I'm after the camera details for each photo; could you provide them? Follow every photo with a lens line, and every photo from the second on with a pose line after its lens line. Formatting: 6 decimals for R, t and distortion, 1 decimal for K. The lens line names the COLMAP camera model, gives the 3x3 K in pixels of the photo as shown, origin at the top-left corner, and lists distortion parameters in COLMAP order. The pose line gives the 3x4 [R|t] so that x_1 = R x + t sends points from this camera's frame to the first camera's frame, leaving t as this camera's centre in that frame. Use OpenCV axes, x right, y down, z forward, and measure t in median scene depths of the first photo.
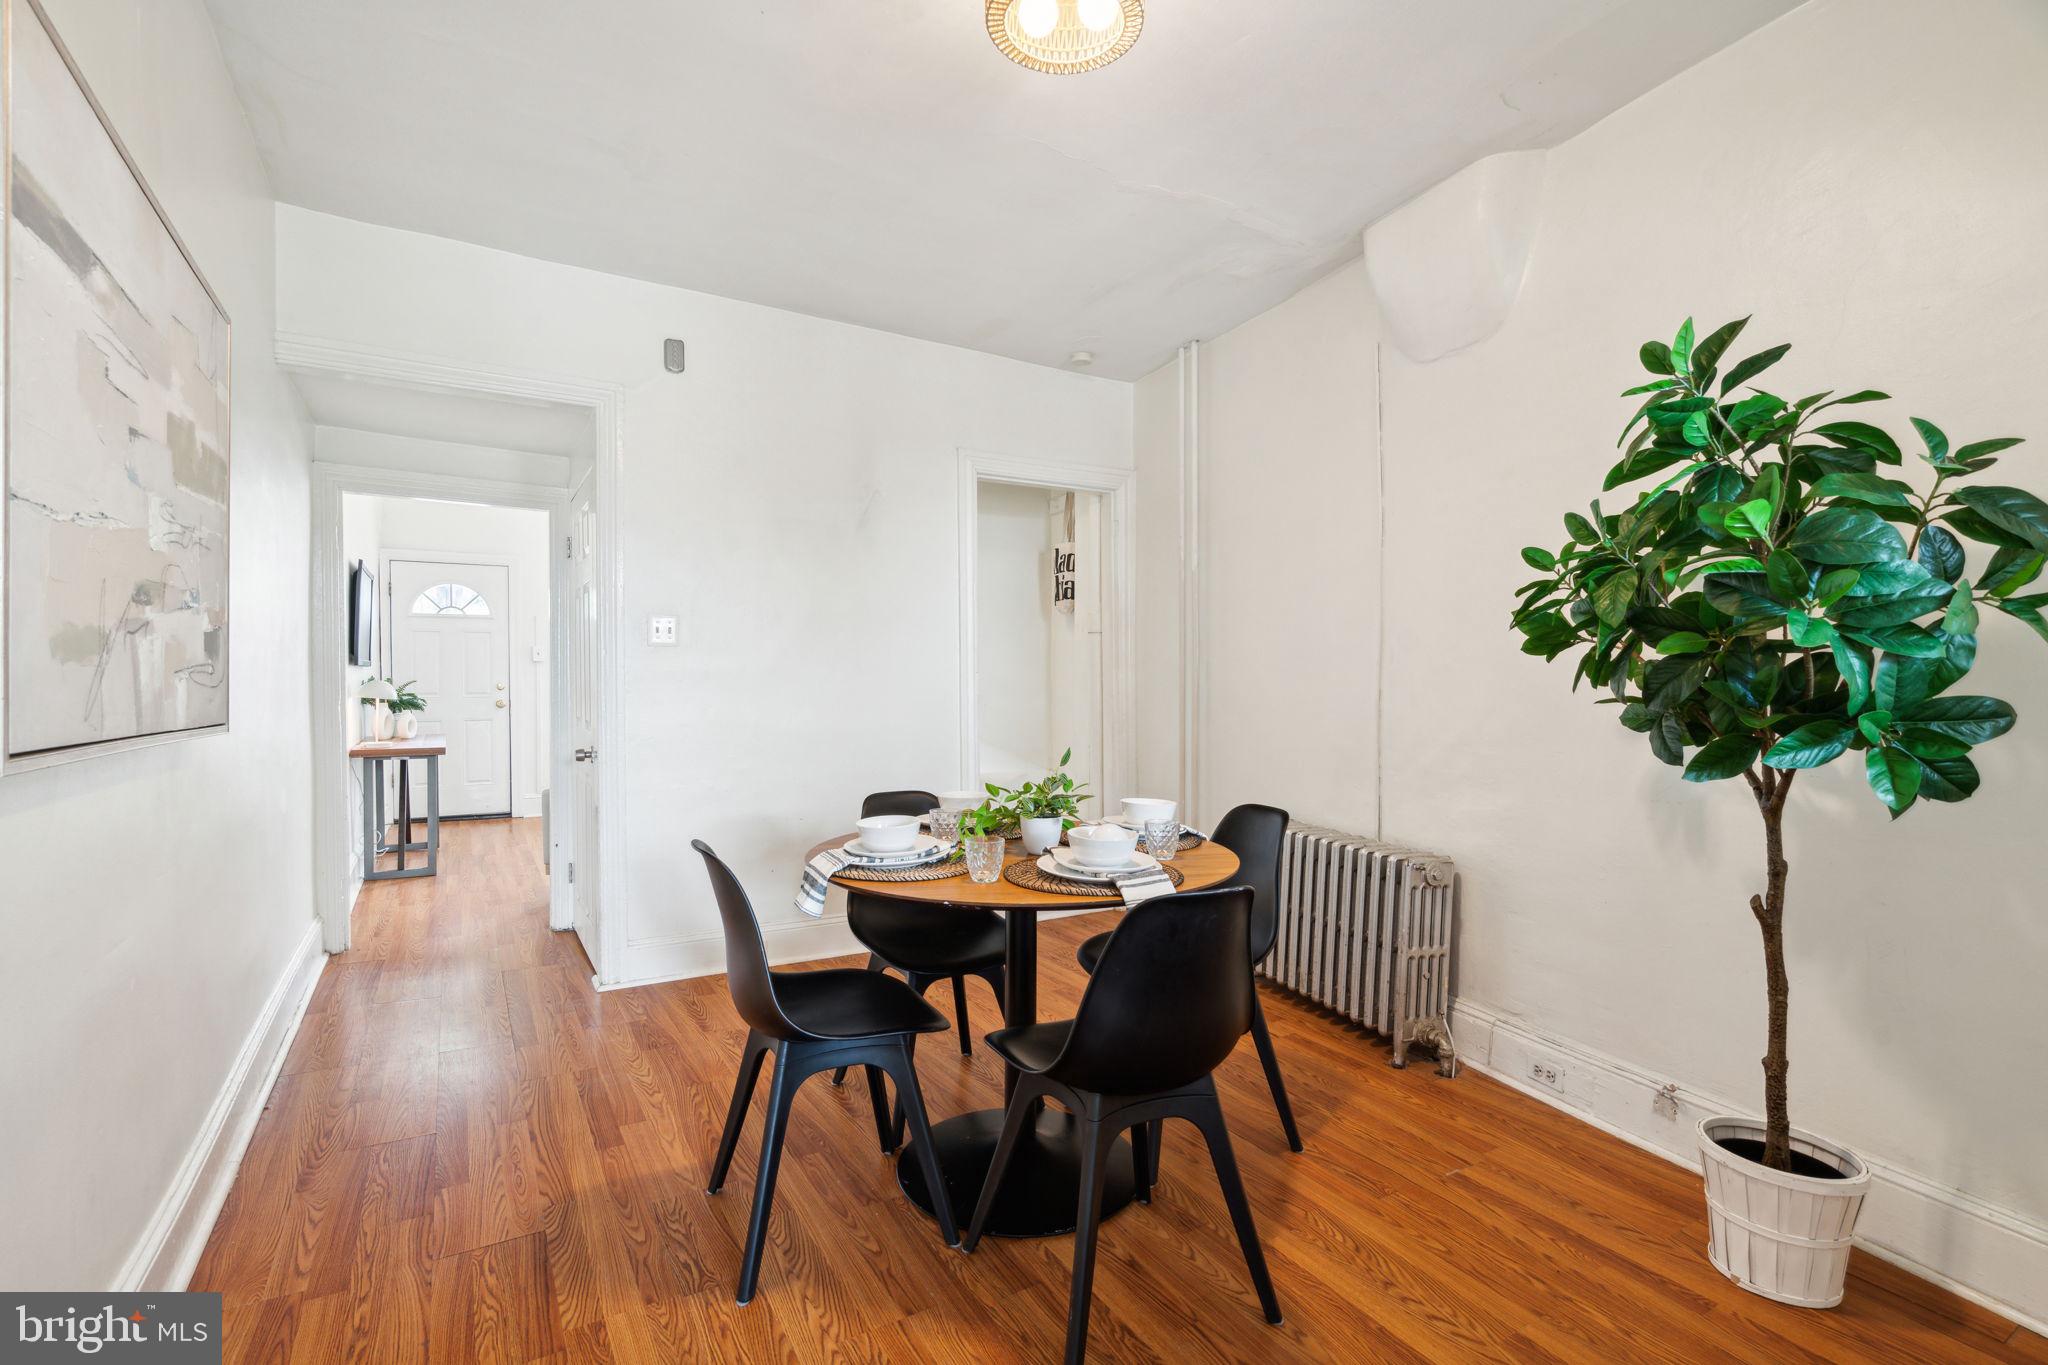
lens RADIAL K [[950.6, 0, 1014.3], [0, 950.6, 678.9], [0, 0, 1]] dist [-0.010752, -0.000318]
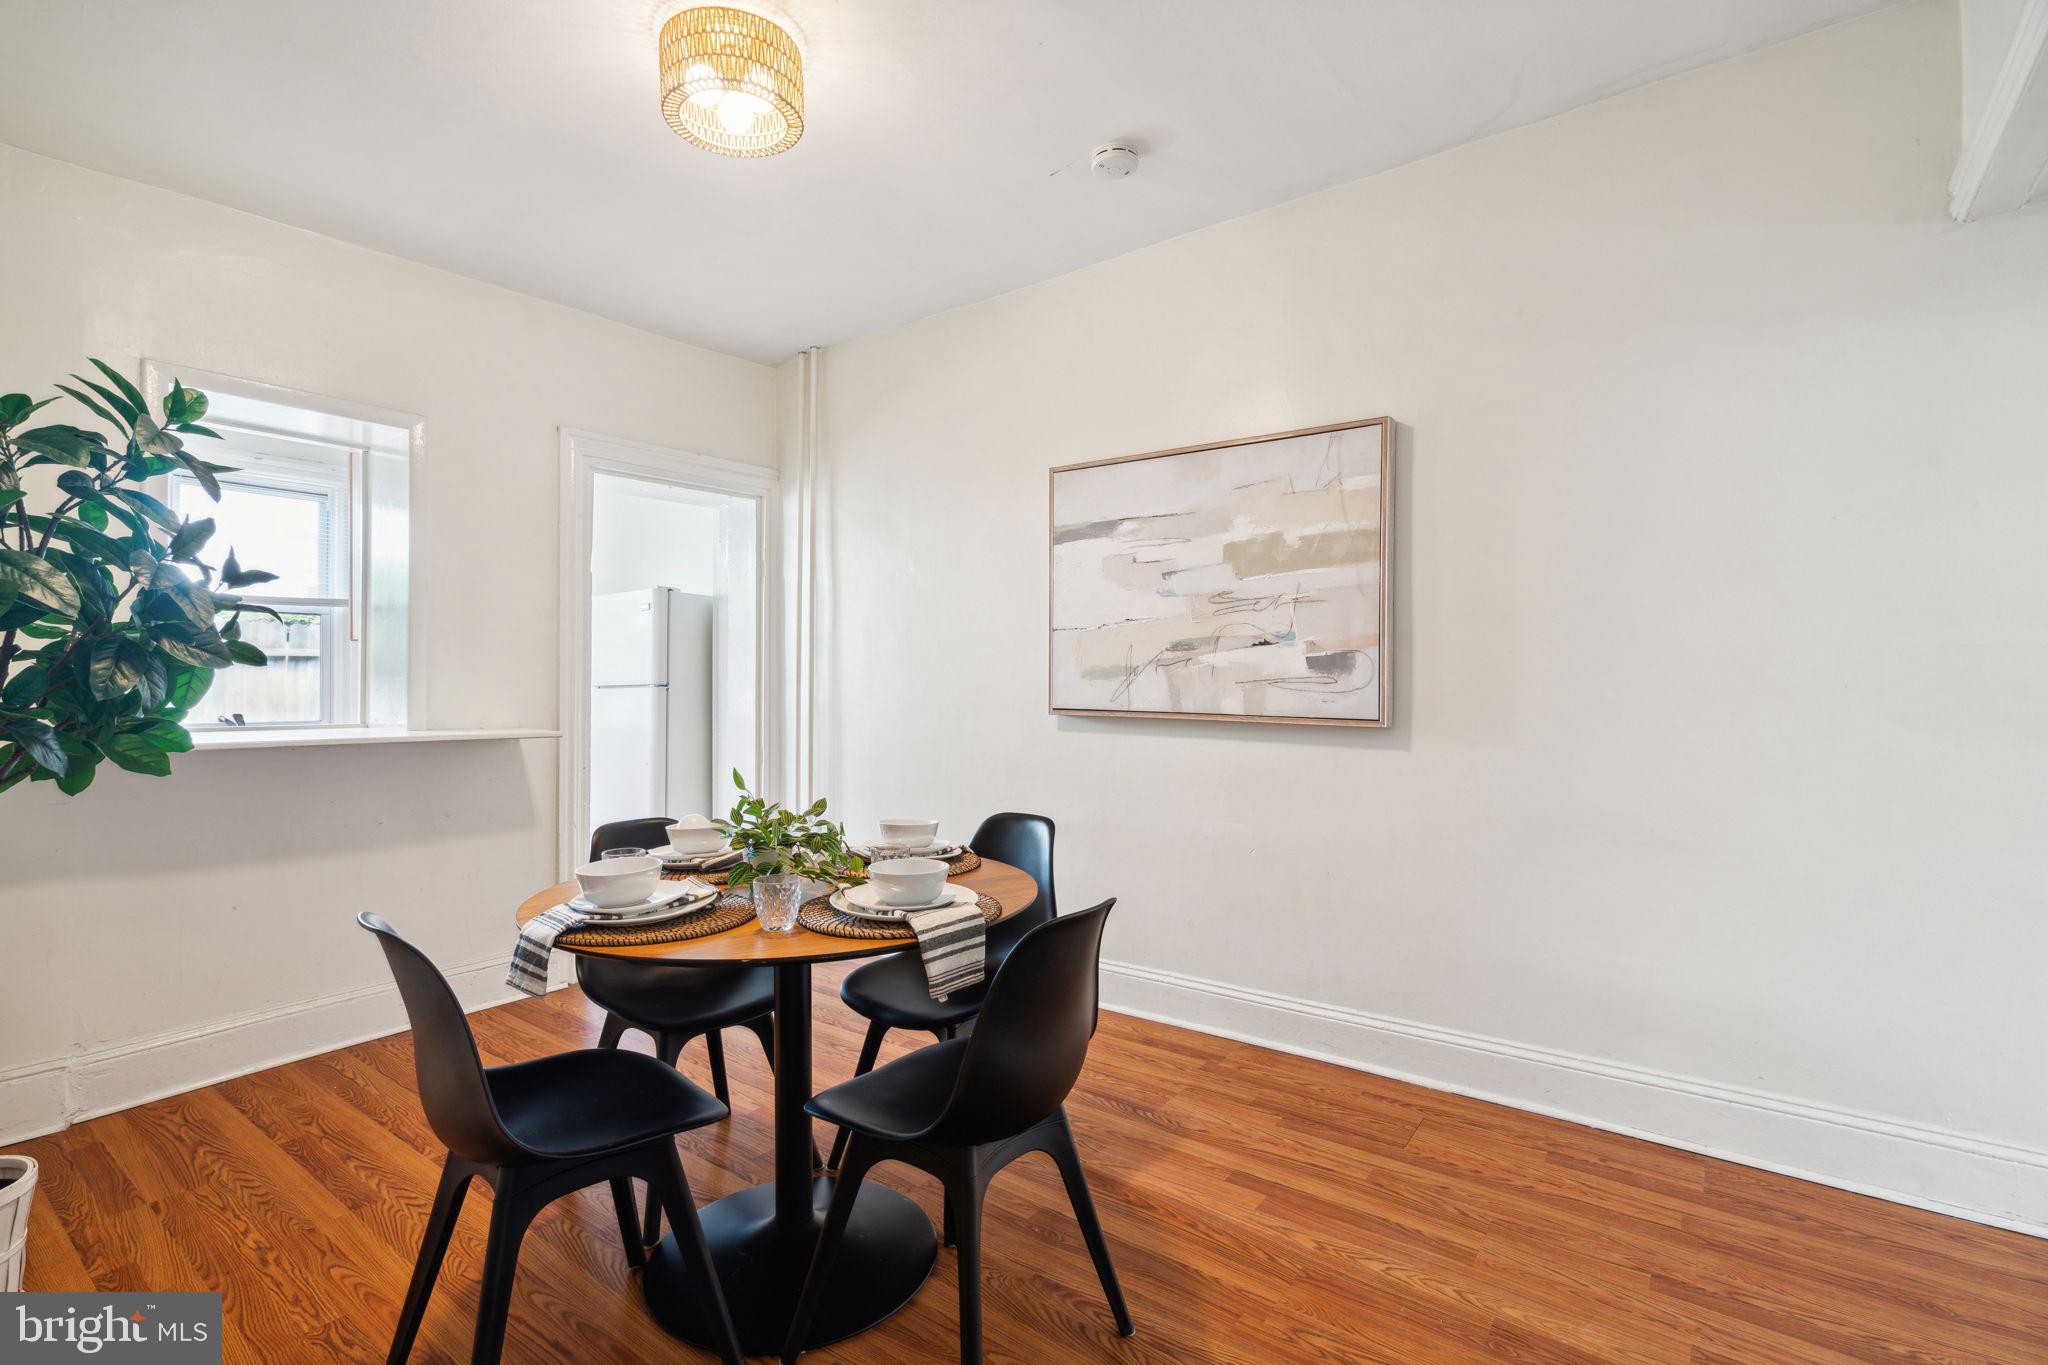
lens RADIAL K [[950.6, 0, 1011.1], [0, 950.6, 677.8], [0, 0, 1]] dist [-0.010752, -0.000318]
pose [[-0.932960, -0.004103, -0.359957, 0.110659], [-0.002136, 0.999981, -0.005864, -0.002478], [0.359974, -0.004702, -0.932951, 1.561638]]
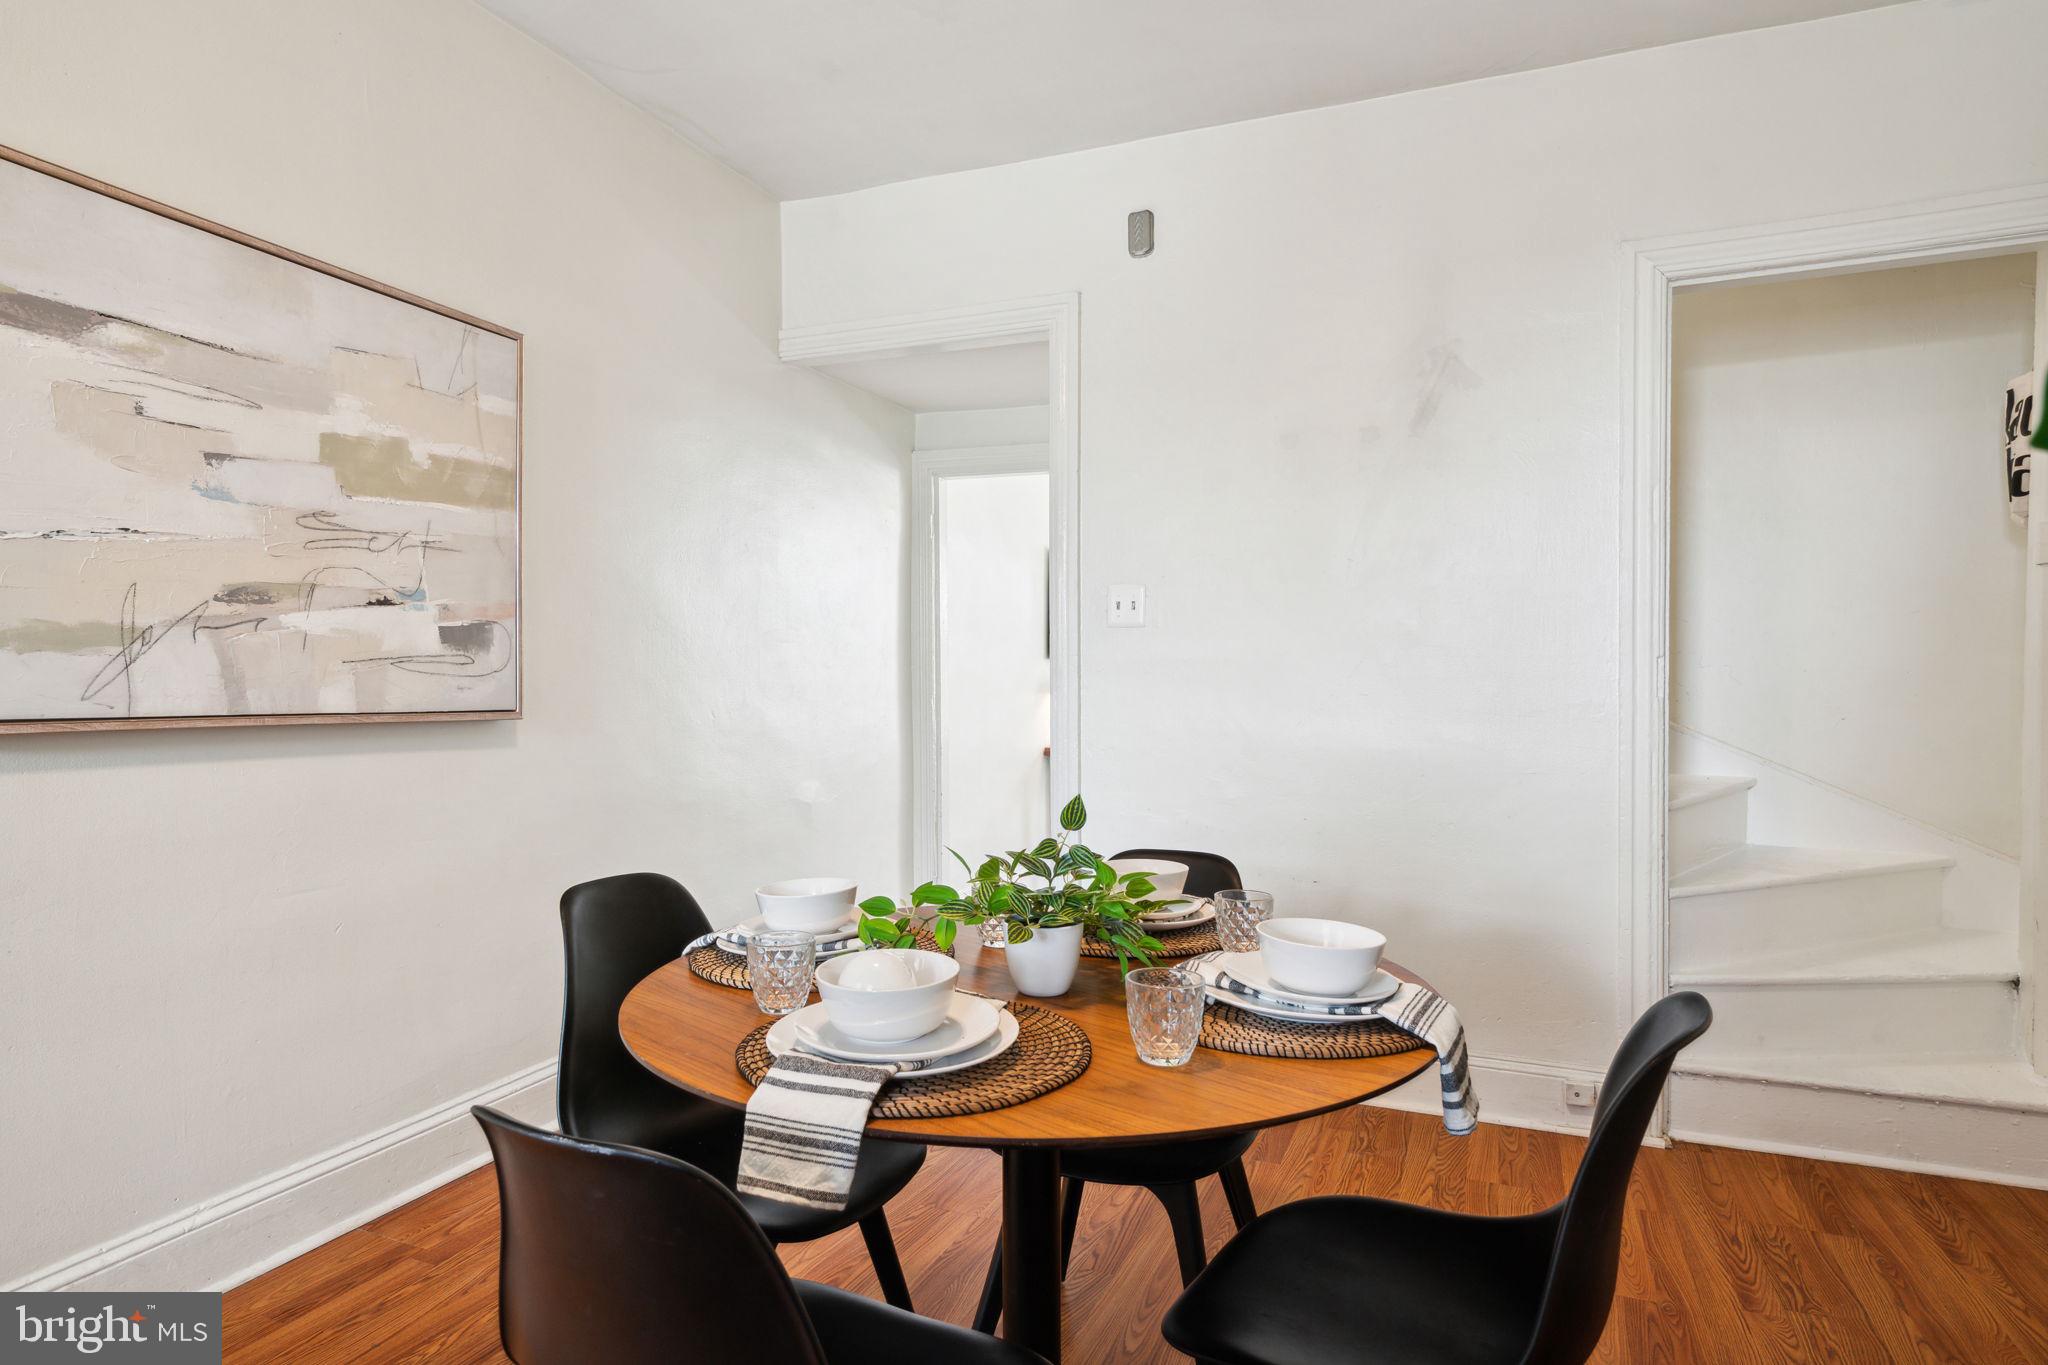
lens RADIAL K [[1178.3, 0, 1007.7], [0, 1178.3, 696.3], [0, 0, 1]] dist [0.007471, 0.001537]
pose [[0.585552, 0.012068, -0.810545, 0.449578], [0.002194, 0.999862, 0.016472, 0.008187], [0.810632, -0.011424, 0.585445, 0.496473]]
